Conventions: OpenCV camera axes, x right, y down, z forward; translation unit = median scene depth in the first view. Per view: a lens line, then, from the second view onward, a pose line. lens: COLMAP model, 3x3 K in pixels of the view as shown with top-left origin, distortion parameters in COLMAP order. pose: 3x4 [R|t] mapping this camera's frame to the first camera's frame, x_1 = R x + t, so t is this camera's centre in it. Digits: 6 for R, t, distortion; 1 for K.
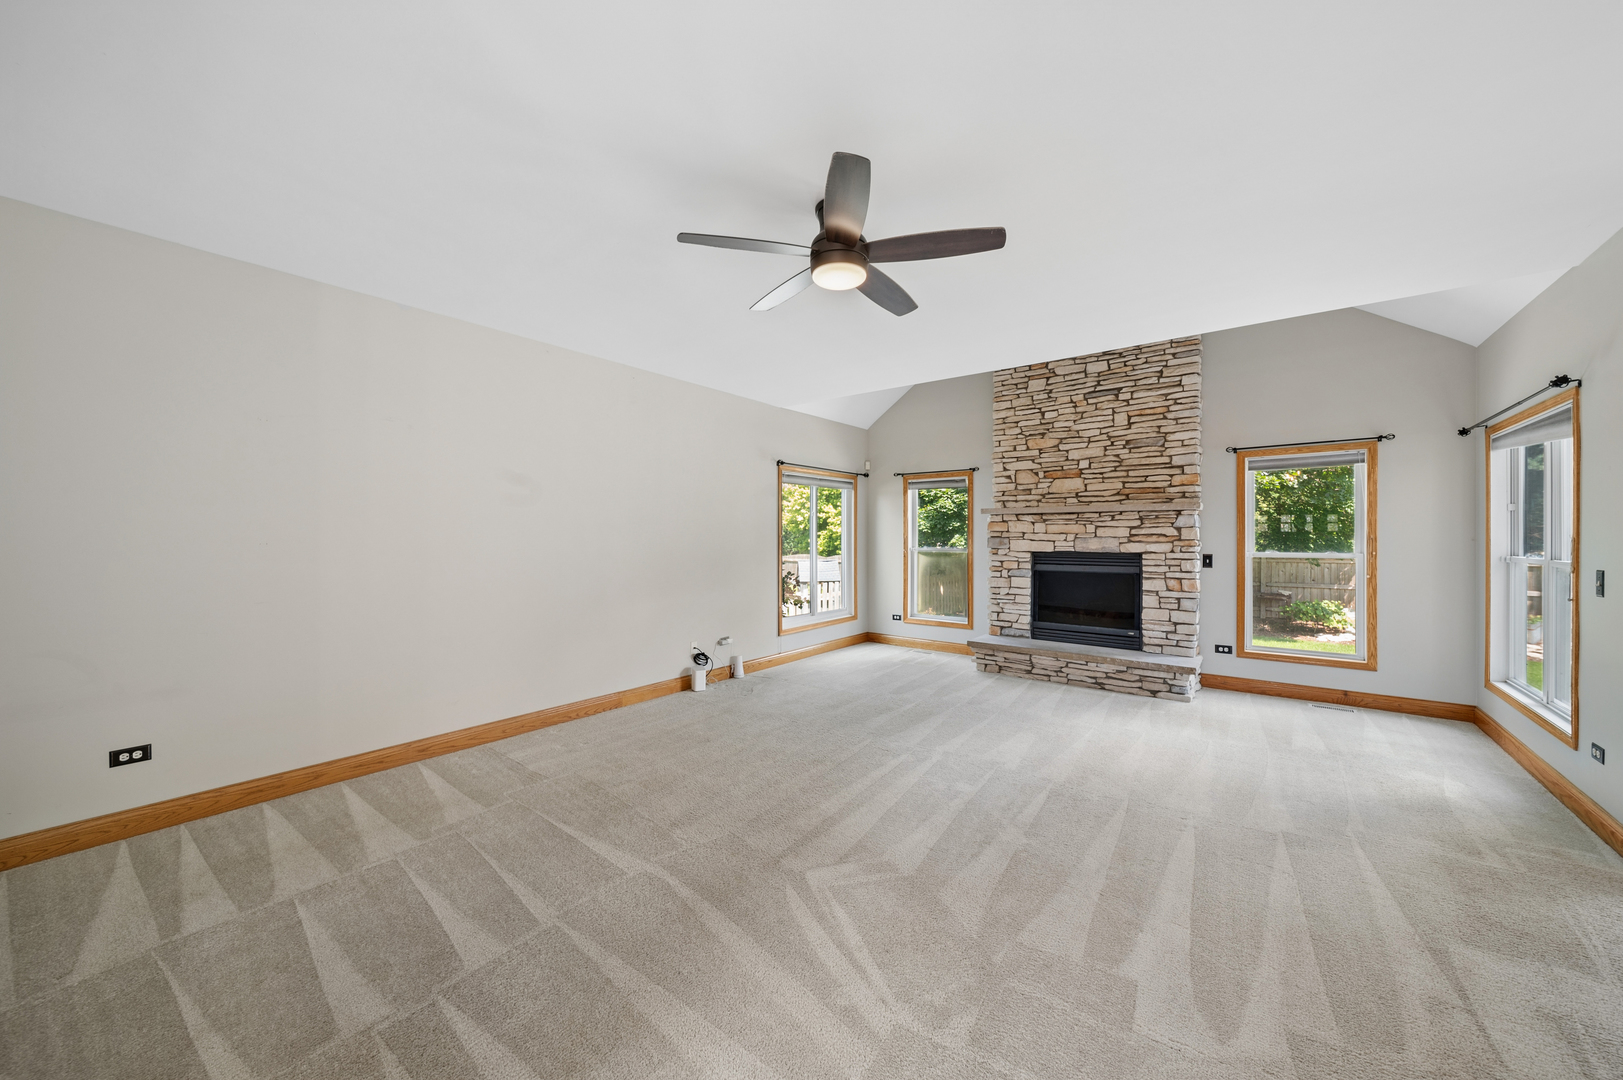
lens RADIAL K [[573.6, 0, 811.8], [0, 573.6, 533.3], [0, 0, 1]] dist [0.000548, -0.000615]
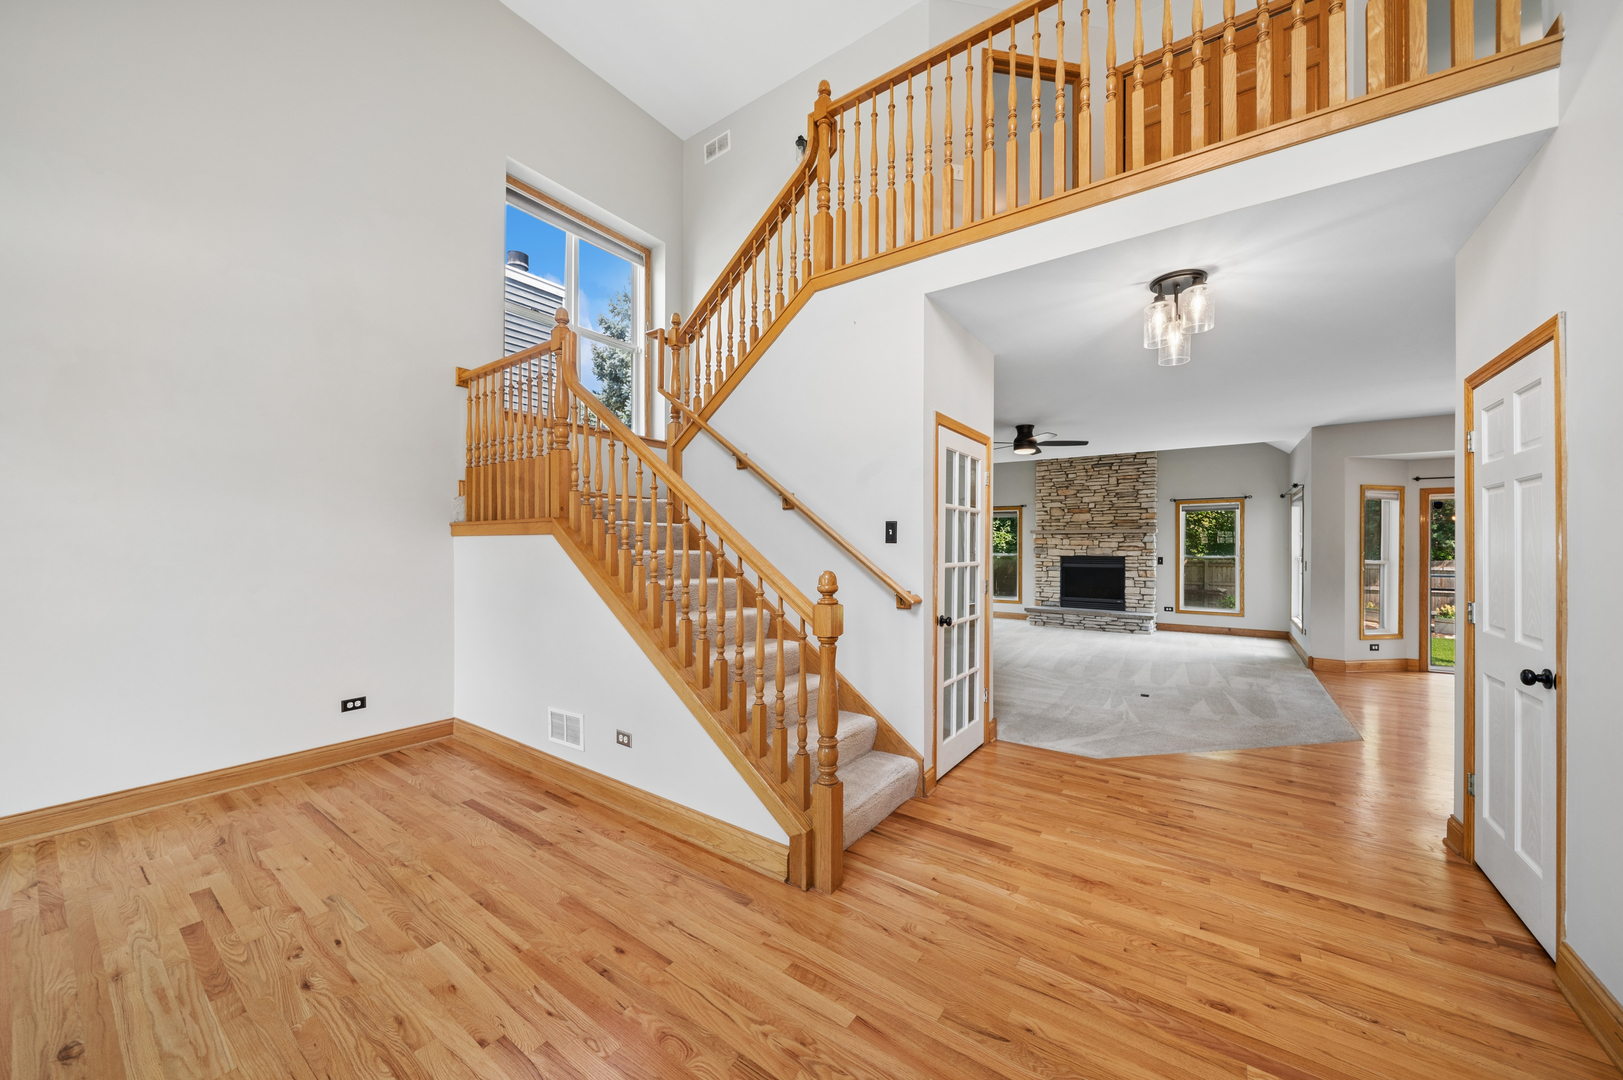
lens RADIAL K [[573.6, 0, 813.6], [0, 573.6, 543.2], [0, 0, 1]] dist [0.000548, -0.000615]
pose [[0.997653, 0.005702, 0.068240, -0.525511], [-0.005632, 0.999983, -0.001220, 0.000475], [-0.068246, 0.000833, 0.997668, -0.733529]]
